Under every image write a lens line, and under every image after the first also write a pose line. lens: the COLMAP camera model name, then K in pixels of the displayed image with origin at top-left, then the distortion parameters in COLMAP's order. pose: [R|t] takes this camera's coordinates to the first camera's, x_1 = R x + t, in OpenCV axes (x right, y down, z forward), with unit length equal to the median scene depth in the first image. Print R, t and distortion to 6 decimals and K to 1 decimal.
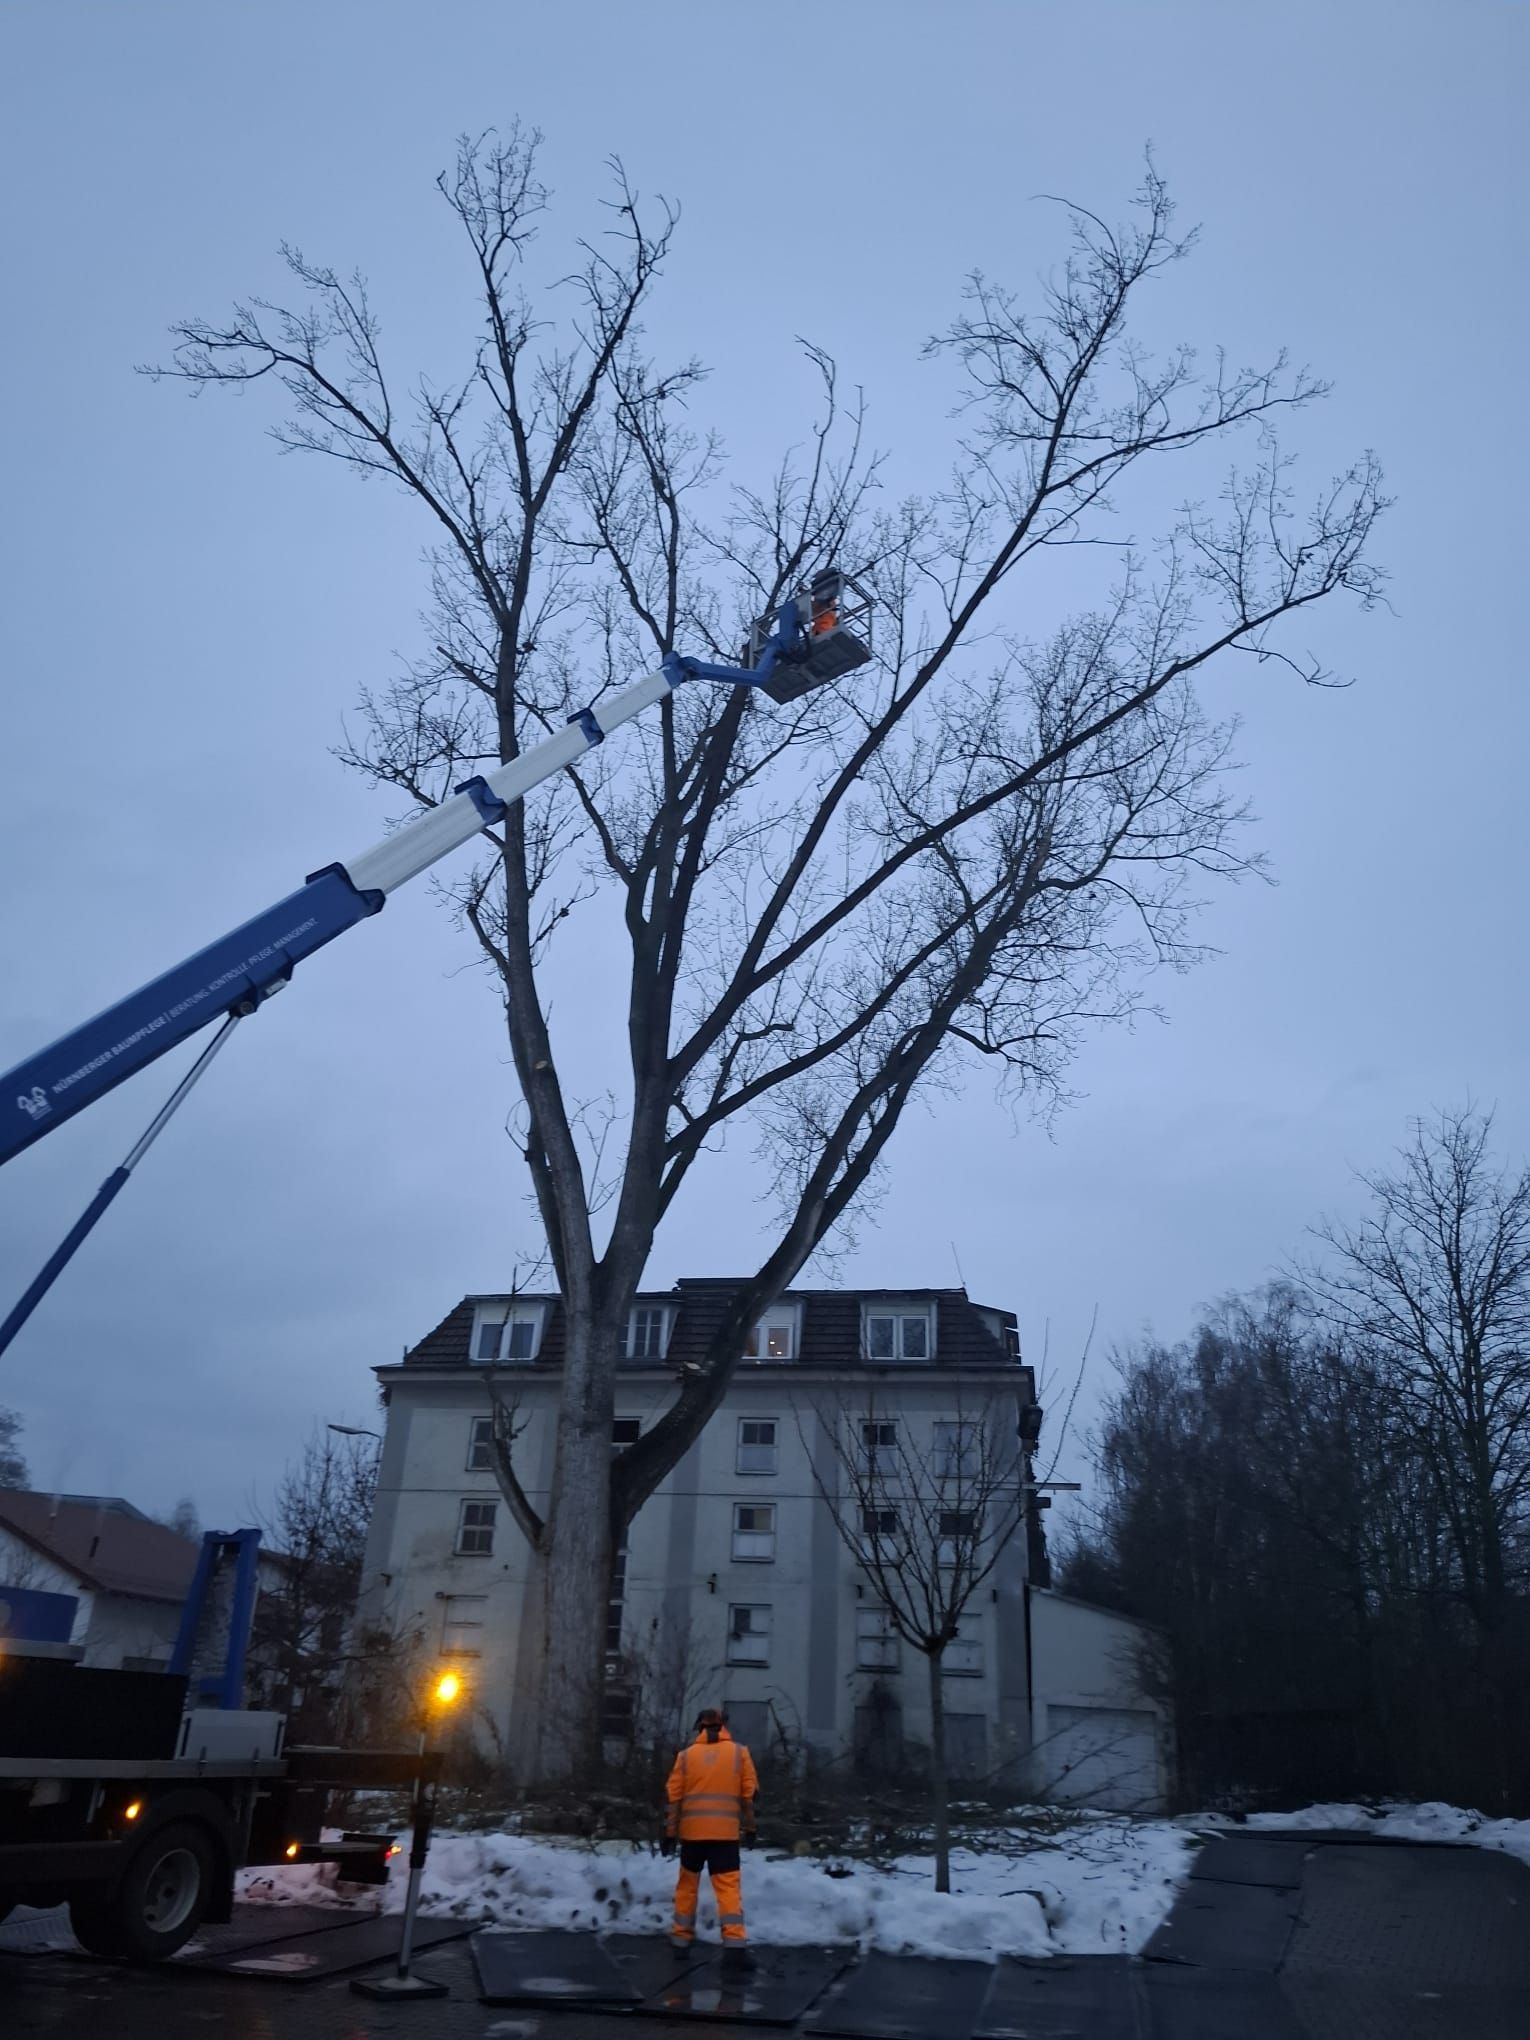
lens RADIAL K [[1461.7, 0, 774.0], [0, 1461.7, 977.5], [0, 0, 1]] dist [0.103470, -0.116929]
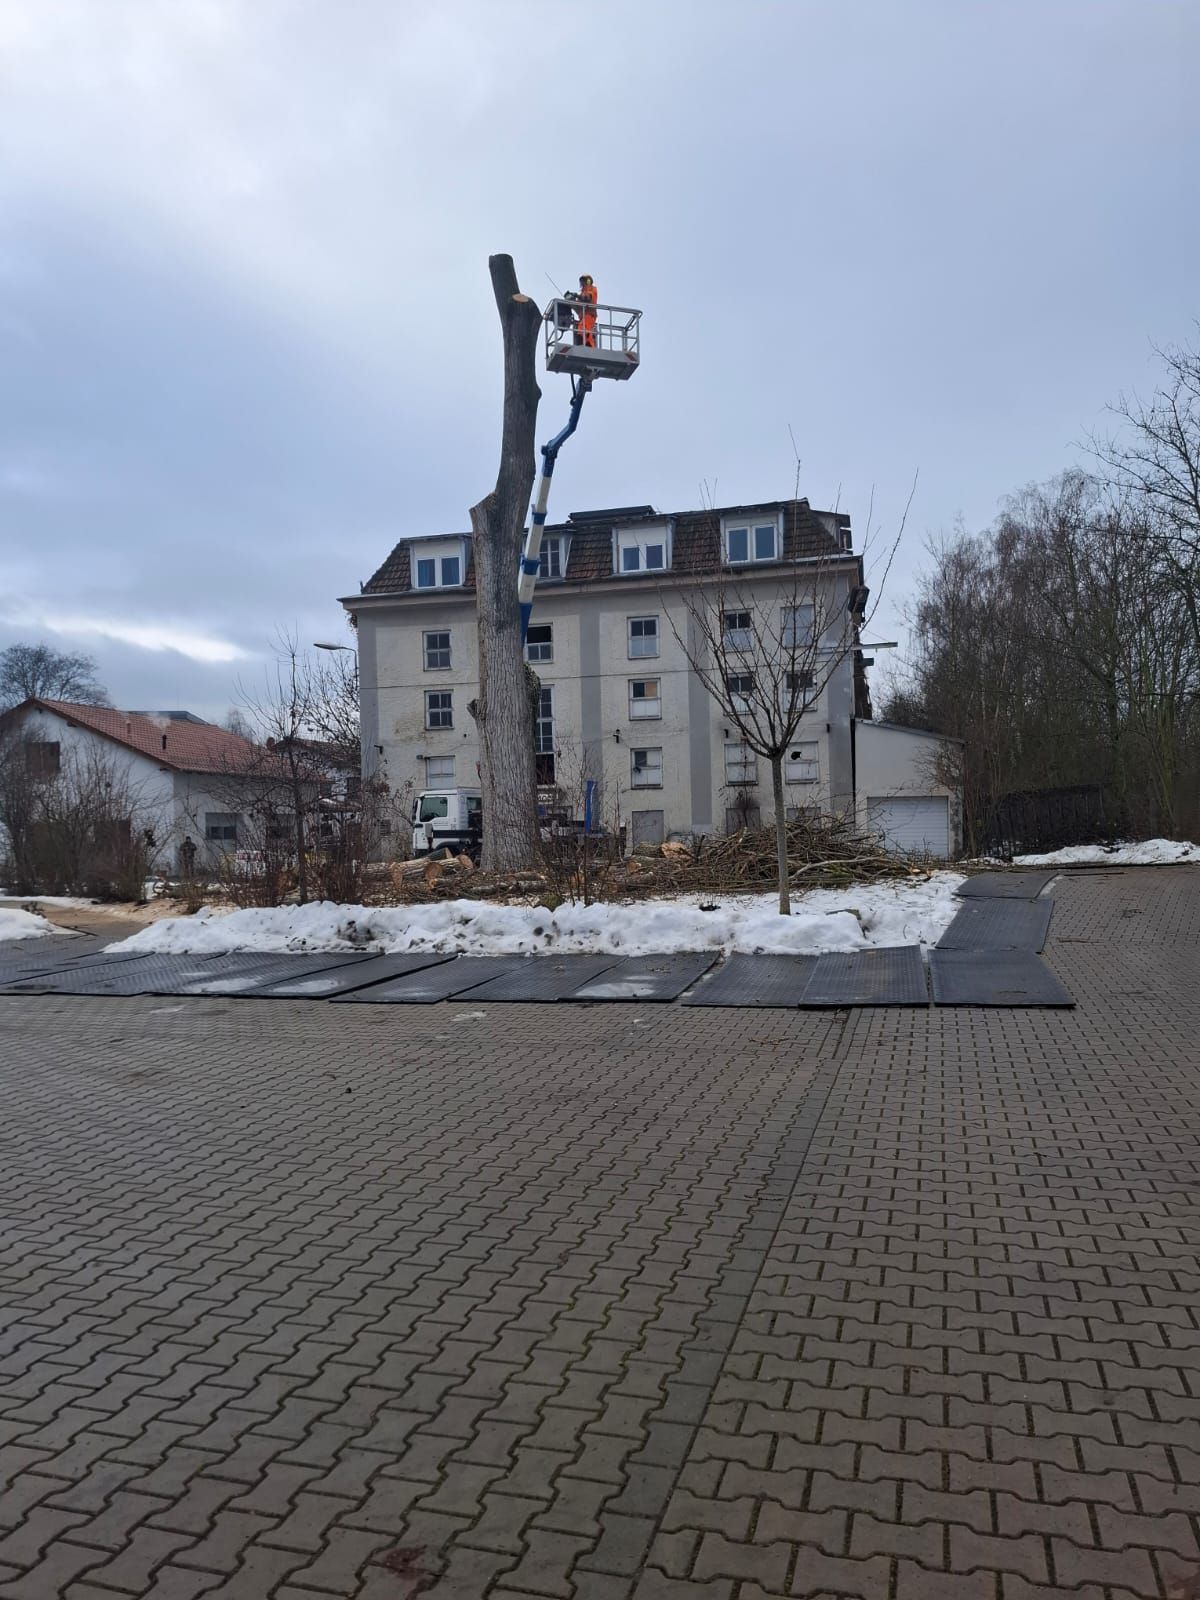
lens RADIAL K [[1149.4, 0, 607.8], [0, 1149.4, 809.0], [0, 0, 1]] dist [0.210054, -0.386499]
pose [[0.995998, -0.068637, -0.057249, 0.006019], [0.086636, 0.898846, 0.429615, 0.017922], [0.021970, -0.432856, 0.901195, 0.026766]]
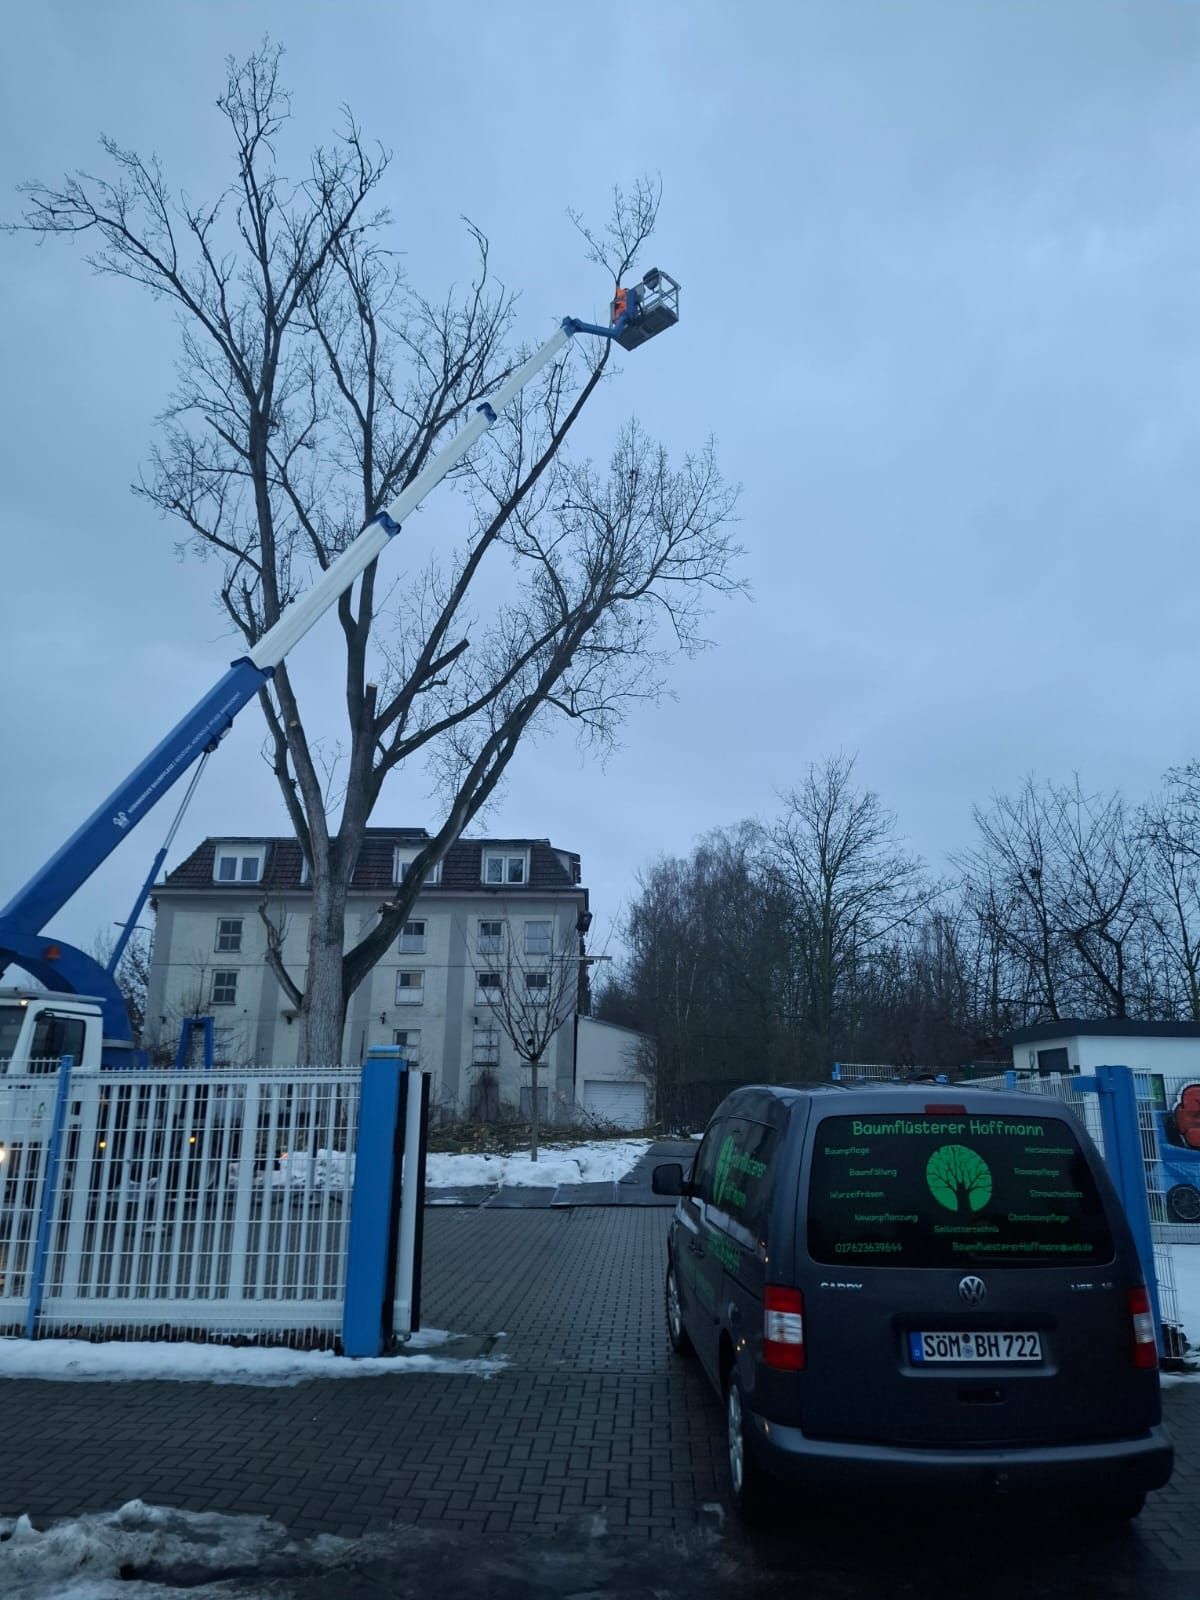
lens RADIAL K [[1097.9, 0, 600.0], [0, 1097.9, 800.0], [0, 0, 1]] dist [0.173118, -0.262583]
pose [[0.983929, 0.018139, 0.177639, -0.031049], [-0.054077, 0.978378, 0.199629, -0.081931], [-0.170177, -0.206027, 0.963635, -0.163684]]
